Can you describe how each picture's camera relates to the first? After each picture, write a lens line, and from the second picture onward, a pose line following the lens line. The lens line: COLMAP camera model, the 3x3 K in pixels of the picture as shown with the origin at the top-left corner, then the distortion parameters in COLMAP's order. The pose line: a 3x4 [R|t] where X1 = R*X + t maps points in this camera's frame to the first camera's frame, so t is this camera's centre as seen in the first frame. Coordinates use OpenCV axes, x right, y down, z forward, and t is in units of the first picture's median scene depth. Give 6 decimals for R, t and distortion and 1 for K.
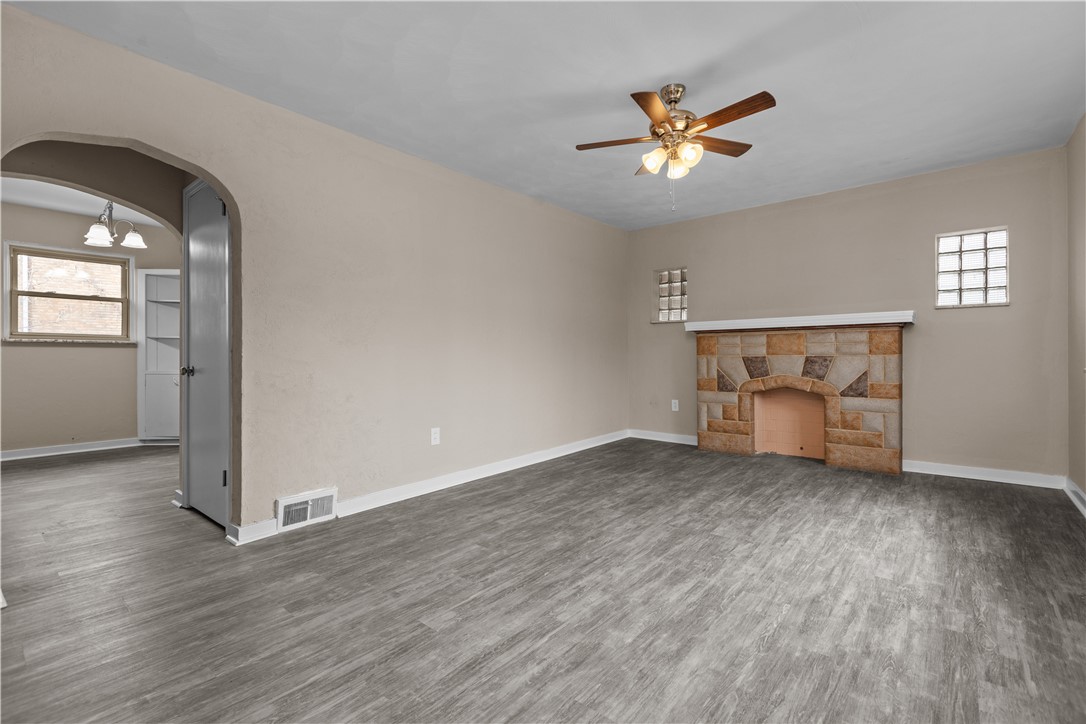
lens RADIAL K [[487.7, 0, 562.5], [0, 487.7, 356.5], [0, 0, 1]] dist [0.000072, -0.000345]
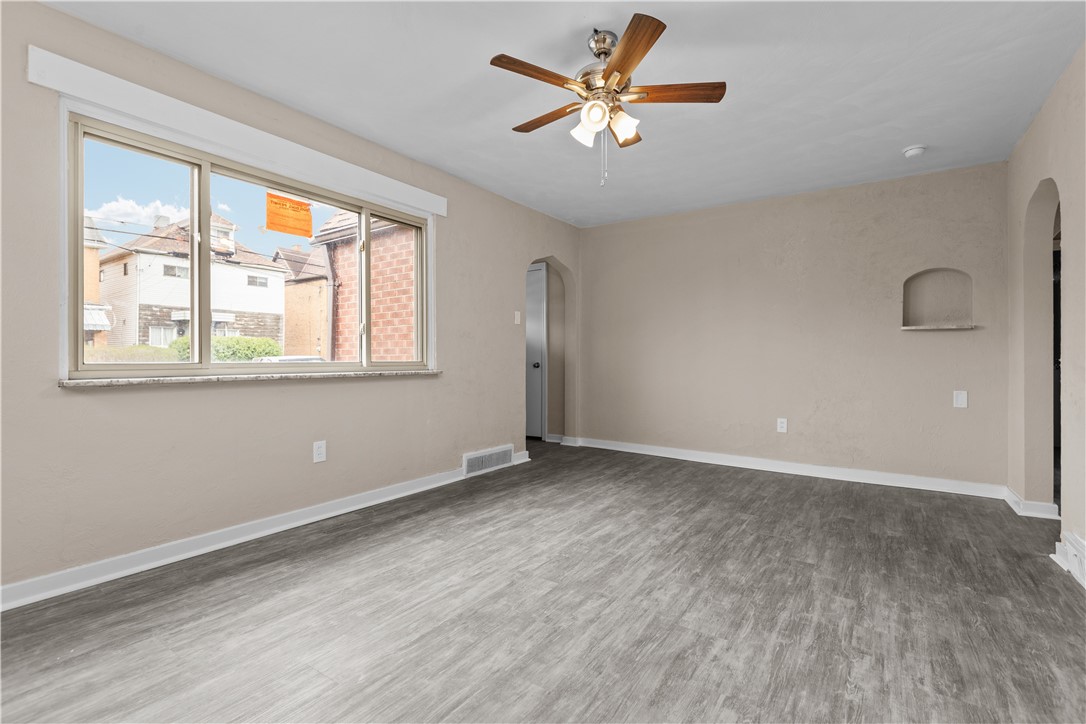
lens RADIAL K [[487.7, 0, 562.5], [0, 487.7, 356.5], [0, 0, 1]] dist [0.000072, -0.000345]
pose [[-0.995224, 0.003789, -0.097541, 0.332966], [0.003793, 0.999993, 0.000138, -0.010166], [0.097541, -0.000232, -0.995232, 1.605895]]
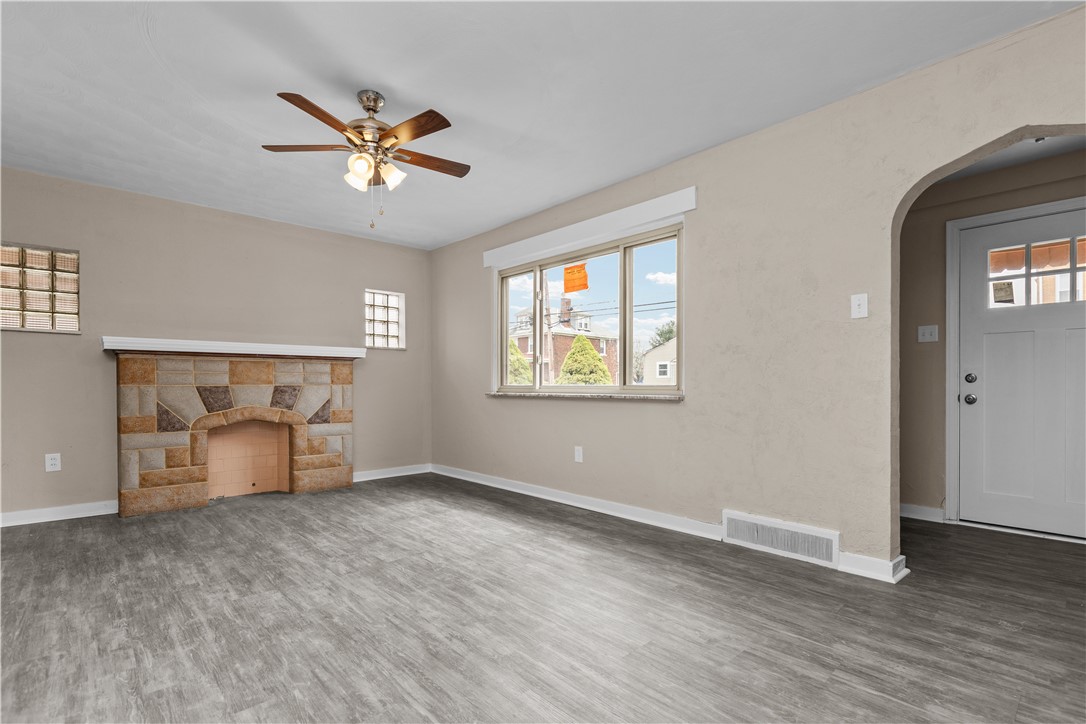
lens RADIAL K [[509.5, 0, 542.9], [0, 509.5, 389.0], [0, 0, 1]] dist [0.000045, -0.000391]
pose [[0.139427, -0.003250, 0.990227, -0.609726], [0.002101, 0.999993, 0.002986, 0.005620], [-0.990230, 0.001665, 0.139433, 0.480823]]
